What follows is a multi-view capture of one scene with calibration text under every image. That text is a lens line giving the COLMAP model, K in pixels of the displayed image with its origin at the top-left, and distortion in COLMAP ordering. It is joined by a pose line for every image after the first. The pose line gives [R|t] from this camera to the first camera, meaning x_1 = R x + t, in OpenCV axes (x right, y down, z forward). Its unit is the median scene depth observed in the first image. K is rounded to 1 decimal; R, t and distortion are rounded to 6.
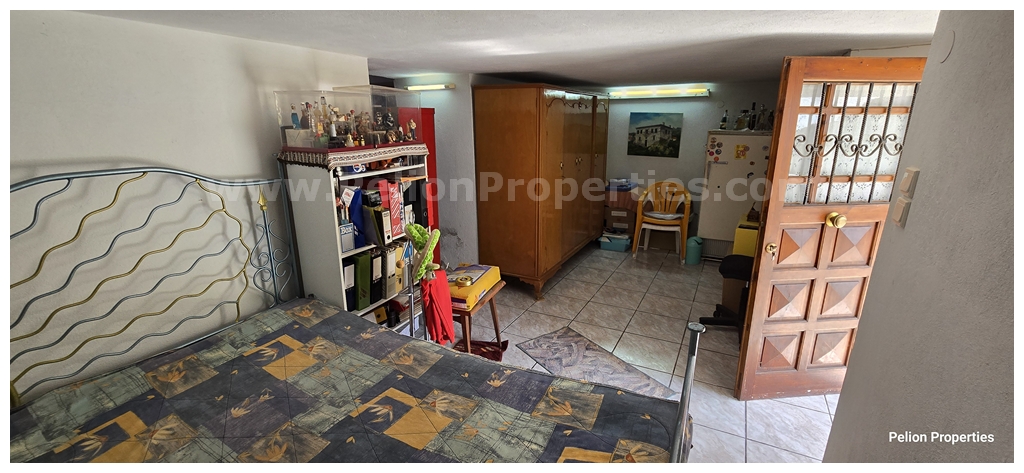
lens RADIAL K [[418.9, 0, 516.8], [0, 418.9, 235.2], [0, 0, 1]] dist [-0.006283, 0.002408]
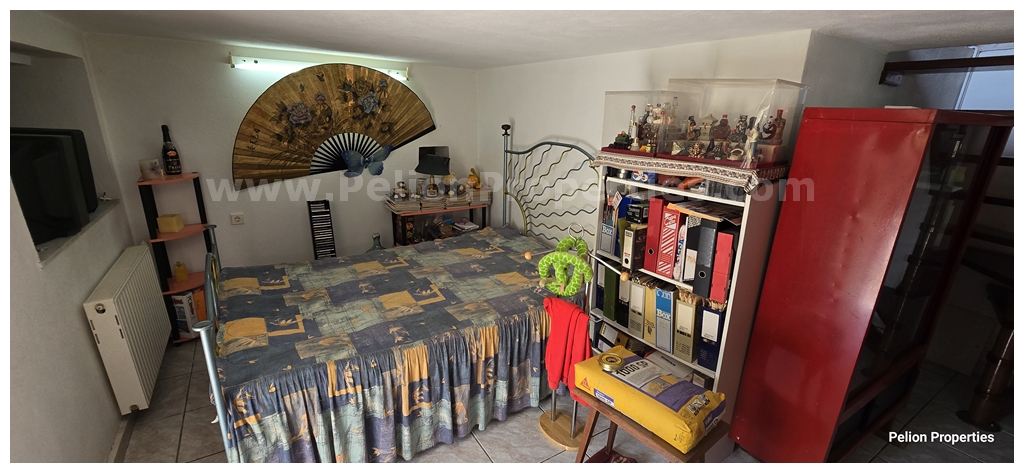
lens RADIAL K [[418.9, 0, 517.3], [0, 418.9, 236.9], [0, 0, 1]] dist [-0.006283, 0.002408]
pose [[-0.495634, 0.239760, -0.834783, 0.532787], [-0.263645, 0.874259, 0.407631, -0.347994], [0.827550, 0.422122, -0.370101, 1.194302]]
